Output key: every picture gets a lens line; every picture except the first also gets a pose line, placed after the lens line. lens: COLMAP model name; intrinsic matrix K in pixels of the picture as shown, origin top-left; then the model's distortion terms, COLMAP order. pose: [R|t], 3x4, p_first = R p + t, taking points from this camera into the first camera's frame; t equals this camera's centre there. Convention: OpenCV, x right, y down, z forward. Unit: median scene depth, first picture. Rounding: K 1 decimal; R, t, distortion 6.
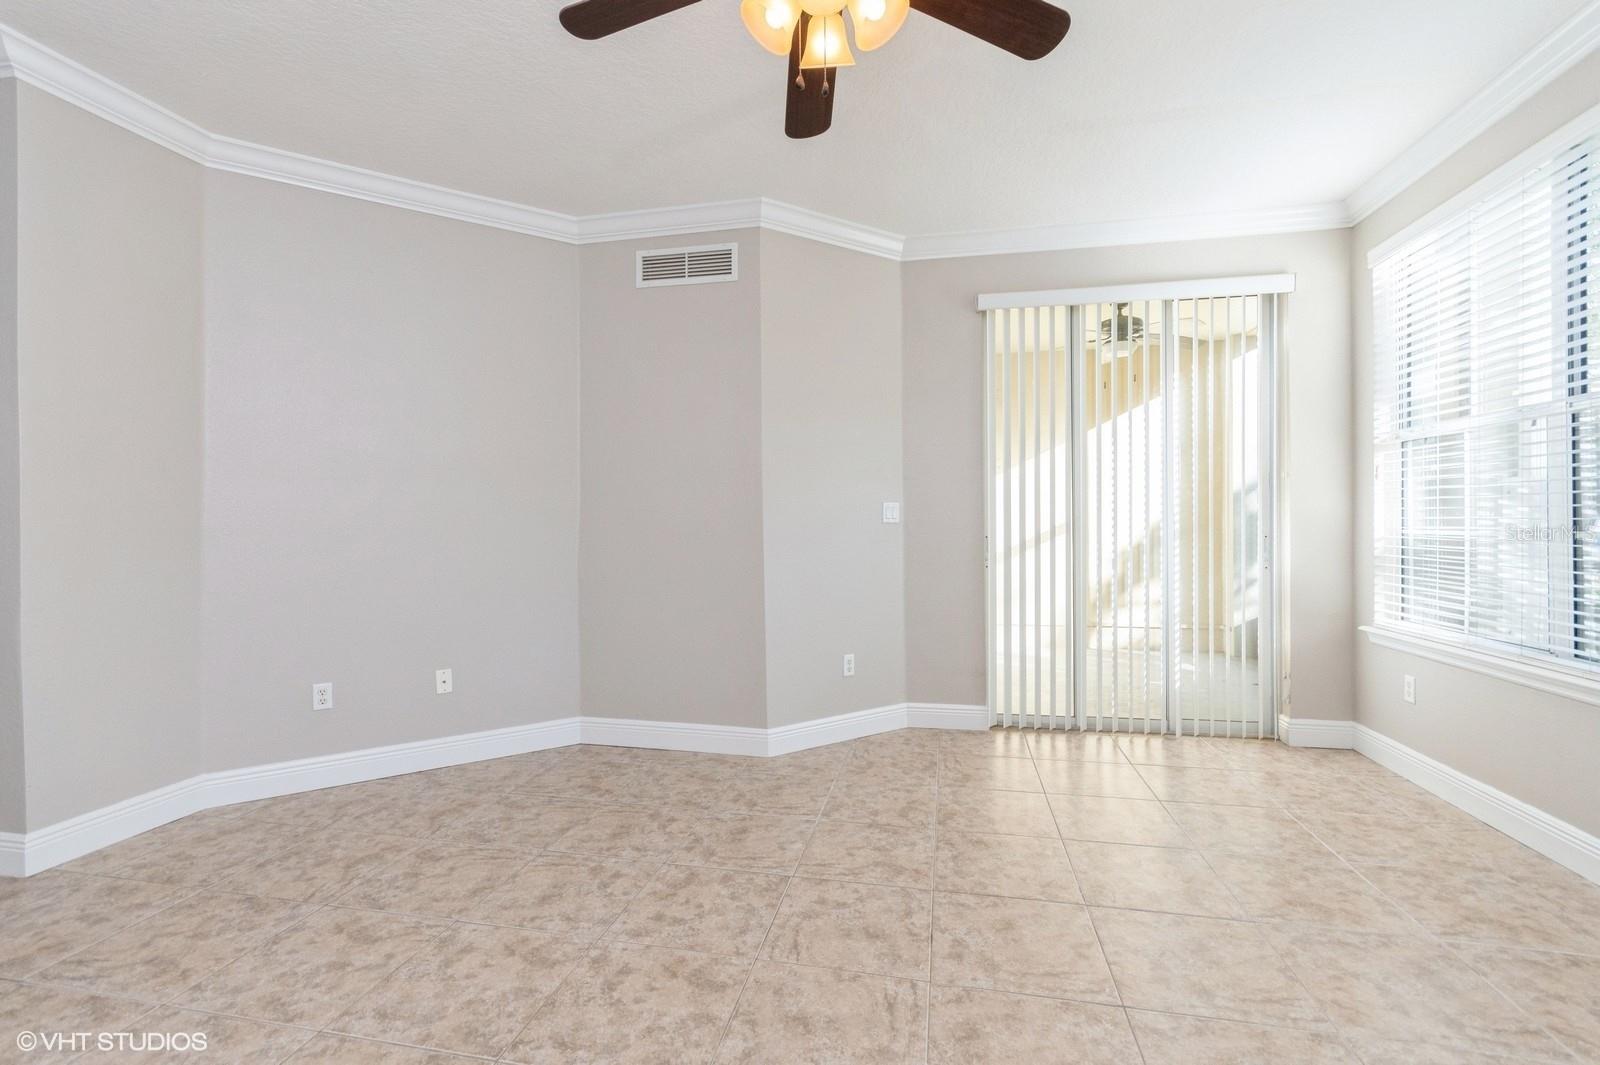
lens RADIAL K [[704.5, 0, 795.2], [0, 704.5, 522.9], [0, 0, 1]] dist [0.005887, -0.001368]
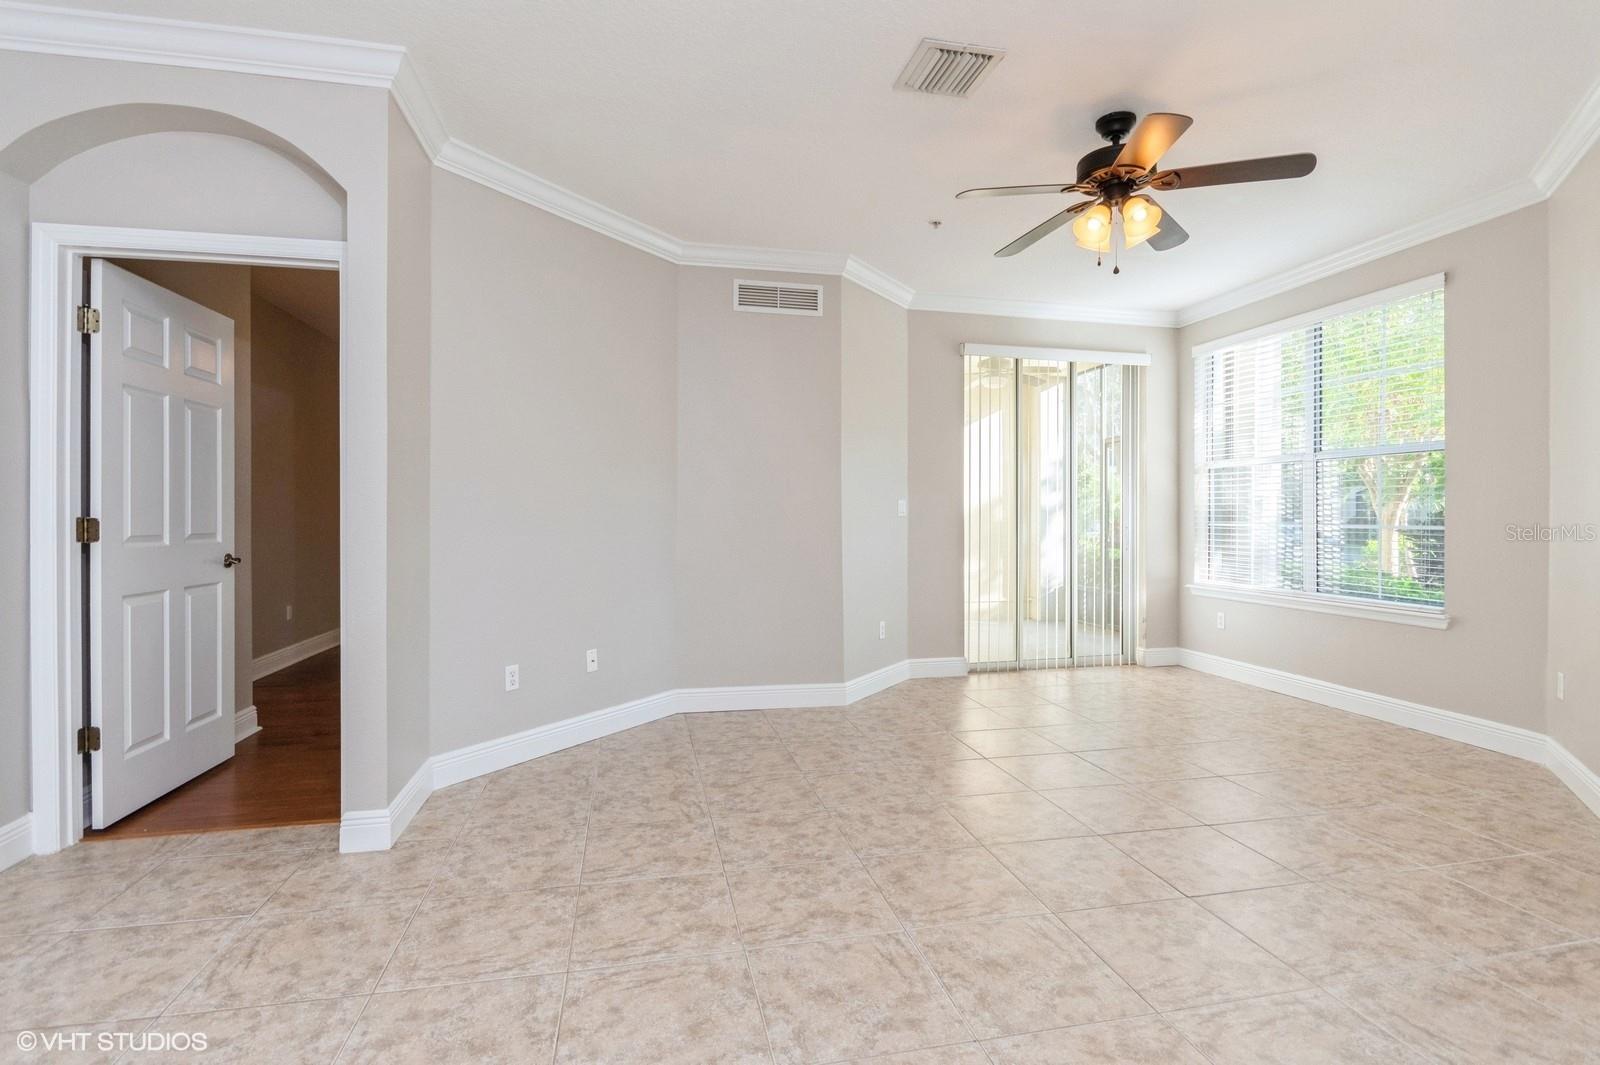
lens RADIAL K [[757.7, 0, 803.2], [0, 757.7, 512.9], [0, 0, 1]] dist [-0.000332, -0.007834]
pose [[0.912560, 0.008927, 0.408846, -0.771266], [-0.006964, 0.999956, -0.006290, 0.004630], [-0.408884, 0.002893, 0.912582, -0.214574]]
